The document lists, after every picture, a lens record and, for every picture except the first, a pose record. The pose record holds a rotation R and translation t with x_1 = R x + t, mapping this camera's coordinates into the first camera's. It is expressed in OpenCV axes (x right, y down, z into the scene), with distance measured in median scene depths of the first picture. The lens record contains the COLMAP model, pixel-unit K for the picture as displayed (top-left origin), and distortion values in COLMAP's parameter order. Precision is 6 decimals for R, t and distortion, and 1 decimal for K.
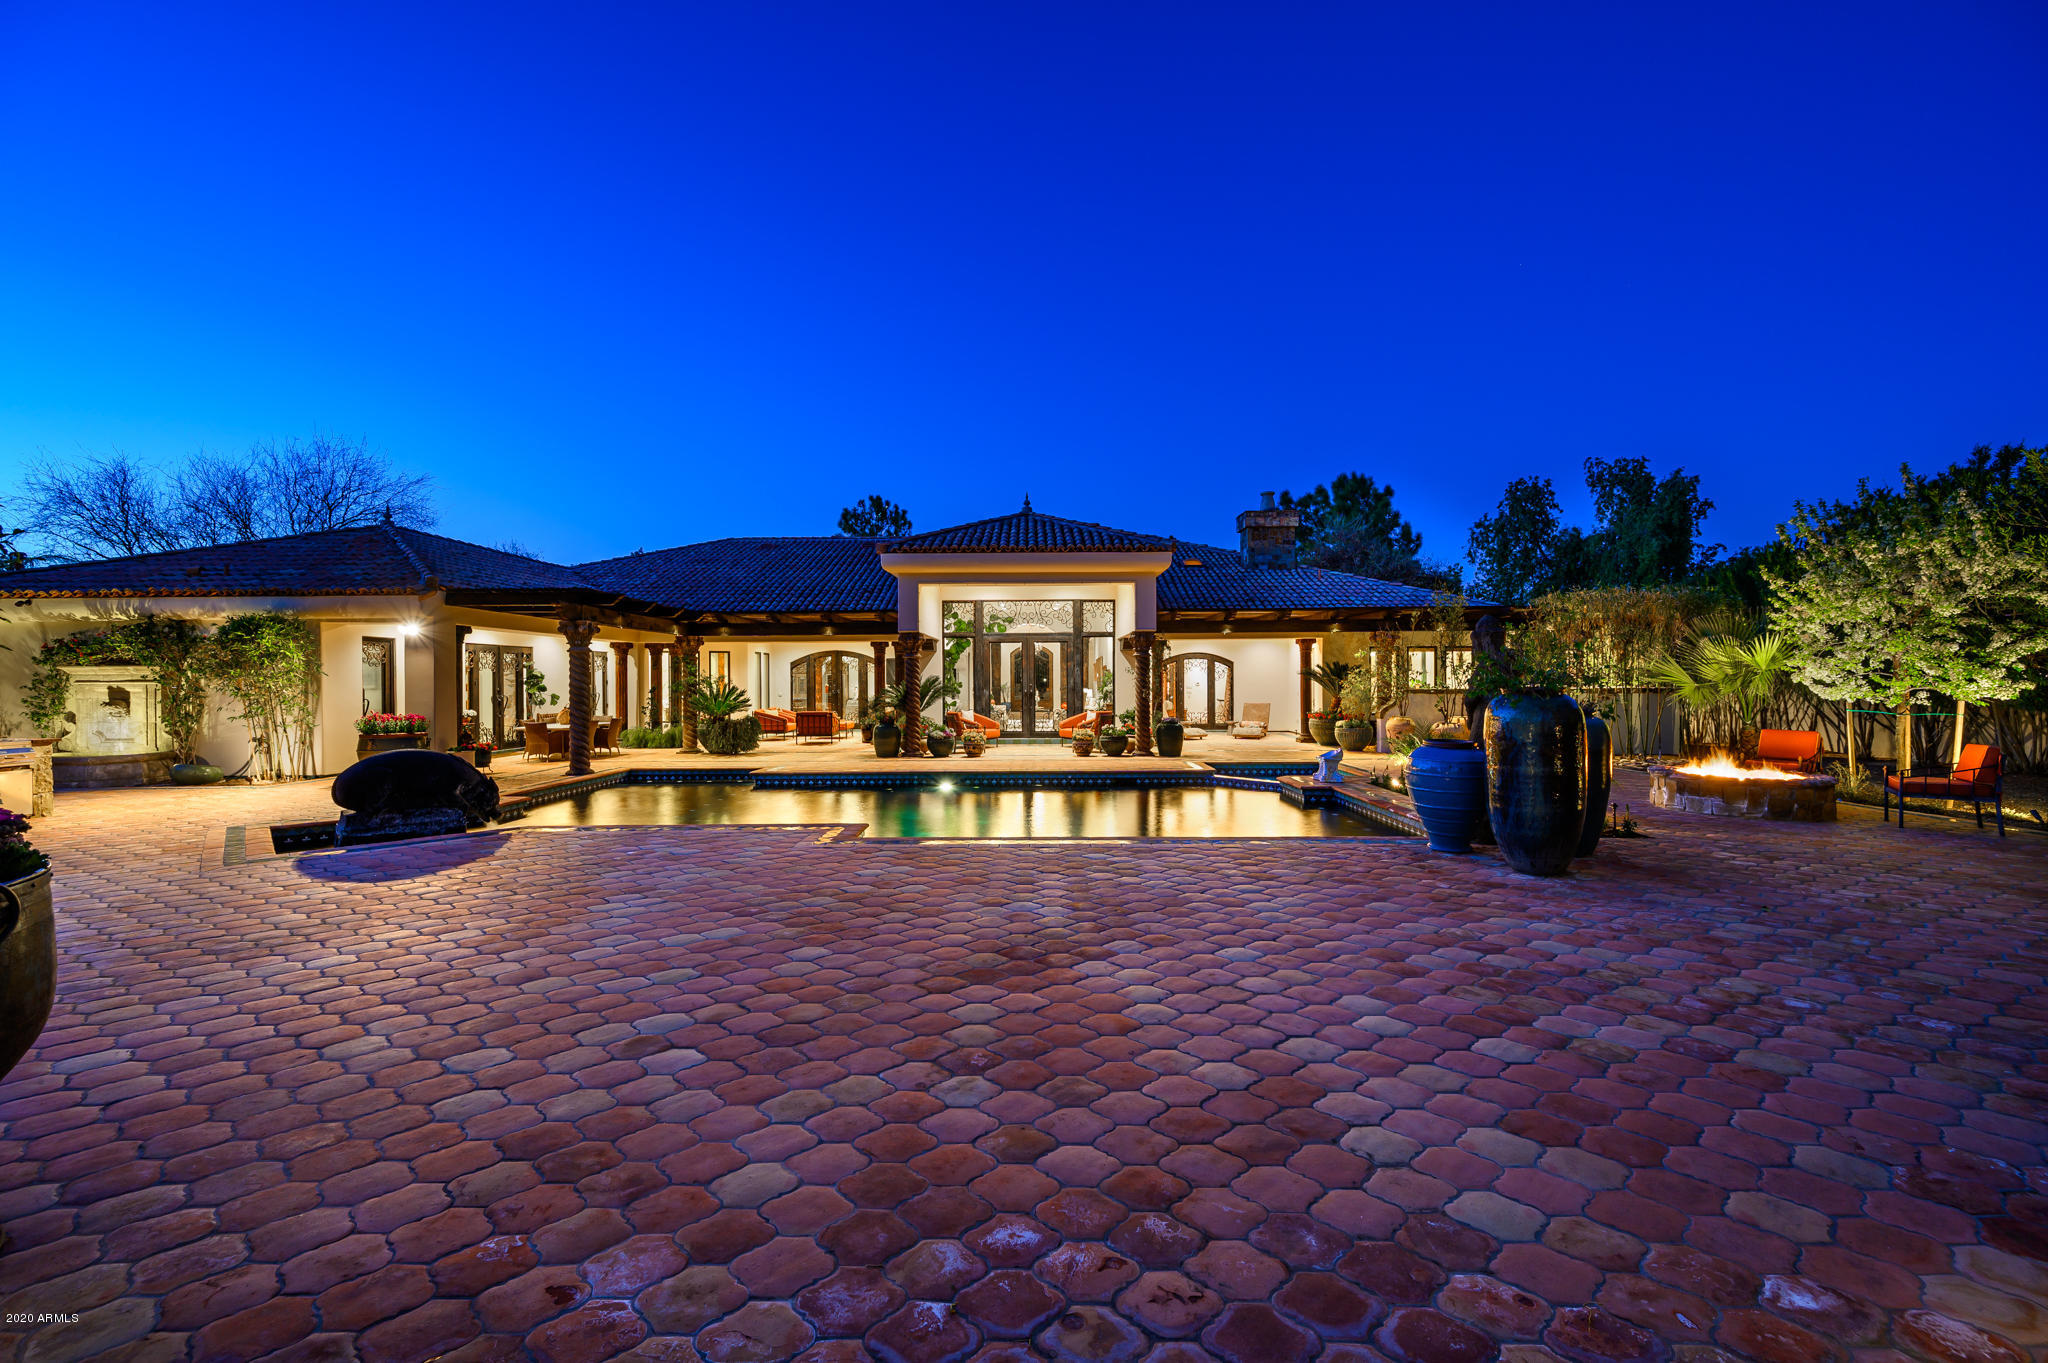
lens RADIAL K [[891.1, 0, 1024.0], [0, 891.1, 681.5], [0, 0, 1]] dist [-0.000167, 0.000100]
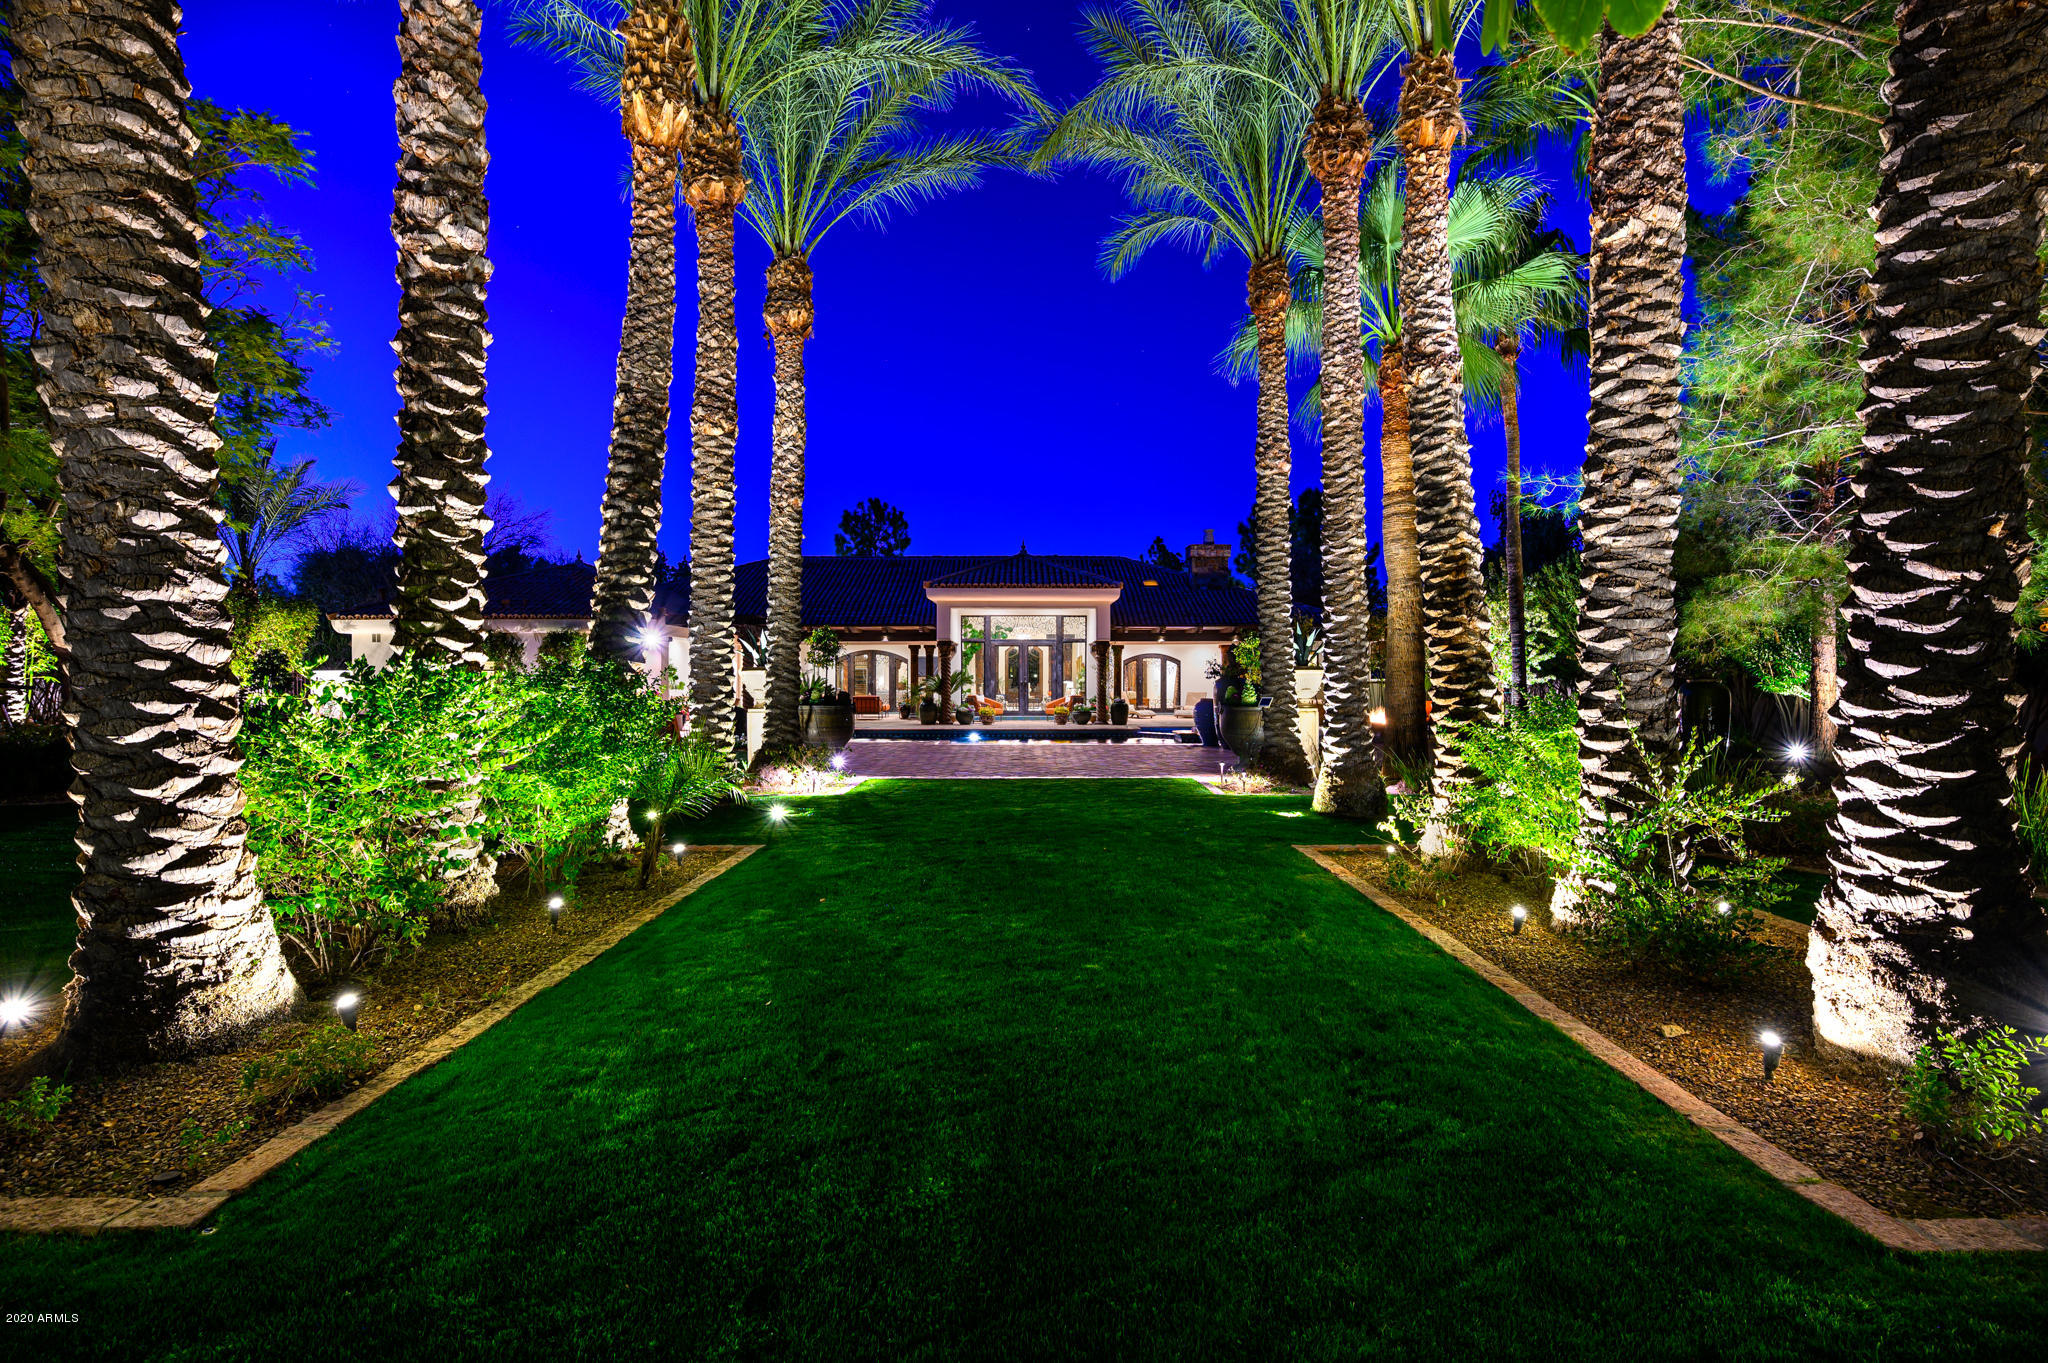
lens RADIAL K [[956.5, 0, 1024.0], [0, 956.5, 681.5], [0, 0, 1]] dist [0.003654, -0.000392]
pose [[0.999944, 0.004182, 0.009728, -0.008644], [-0.004206, 0.999988, 0.002425, 0.007073], [-0.009718, -0.002466, 0.999950, -0.473504]]
